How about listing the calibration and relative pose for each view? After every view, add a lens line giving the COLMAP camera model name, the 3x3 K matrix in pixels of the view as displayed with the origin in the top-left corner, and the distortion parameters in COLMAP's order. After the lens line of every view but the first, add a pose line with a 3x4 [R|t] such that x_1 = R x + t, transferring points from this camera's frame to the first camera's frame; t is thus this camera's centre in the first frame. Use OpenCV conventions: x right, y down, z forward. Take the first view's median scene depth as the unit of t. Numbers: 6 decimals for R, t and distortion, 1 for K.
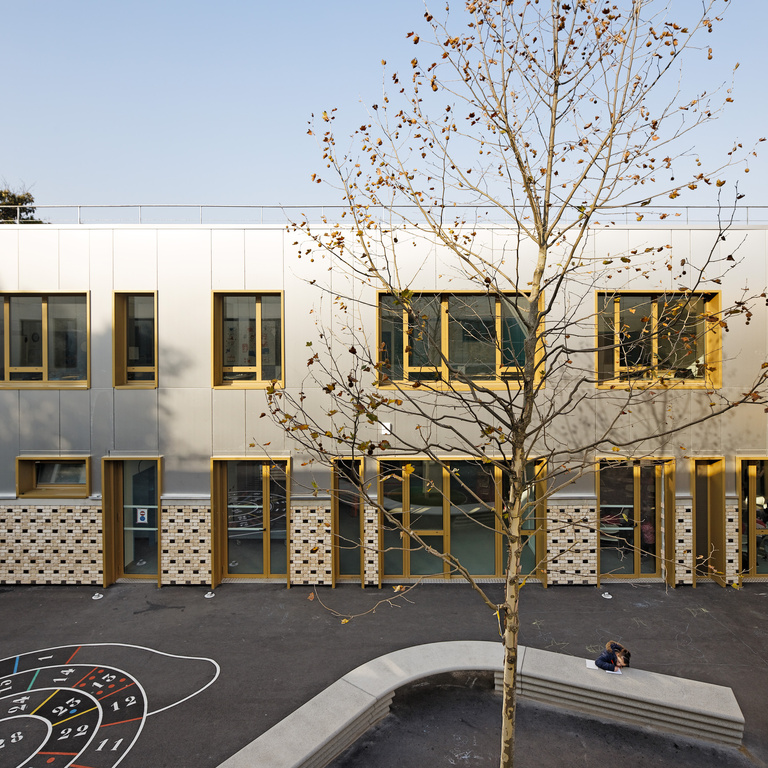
lens RADIAL K [[541.8, 0, 376.0], [0, 541.8, 347.3], [0, 0, 1]] dist [-0.005932, -0.004140]
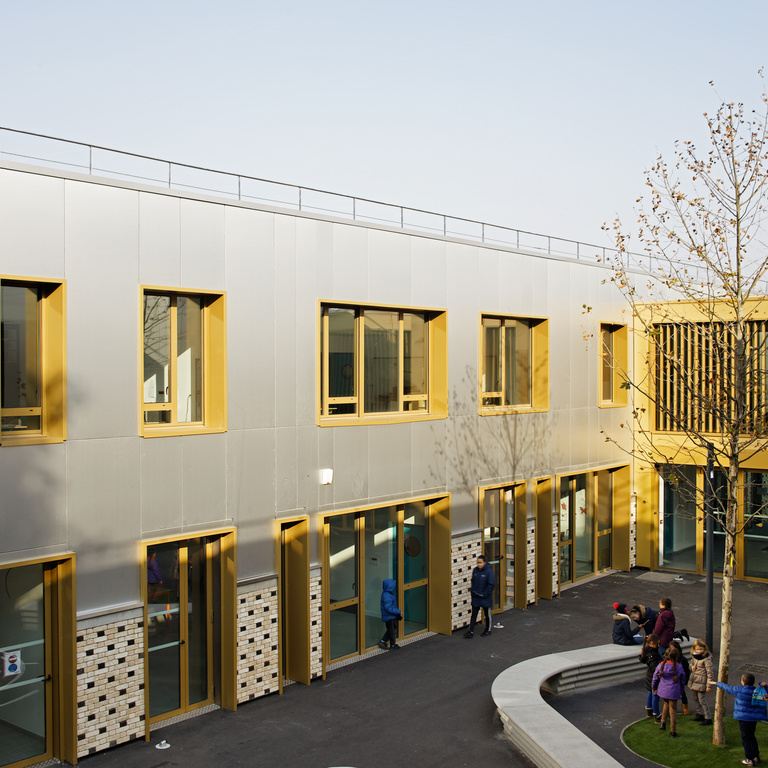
lens RADIAL K [[1047.2, 0, 383.7], [0, 1047.2, 382.1], [0, 0, 1]] dist [-0.052936, 0.000000]
pose [[0.617527, -0.009313, 0.786495, -1.103376], [0.002718, 0.999949, 0.009706, -0.000077], [-0.786545, -0.003856, 0.617521, 0.000310]]
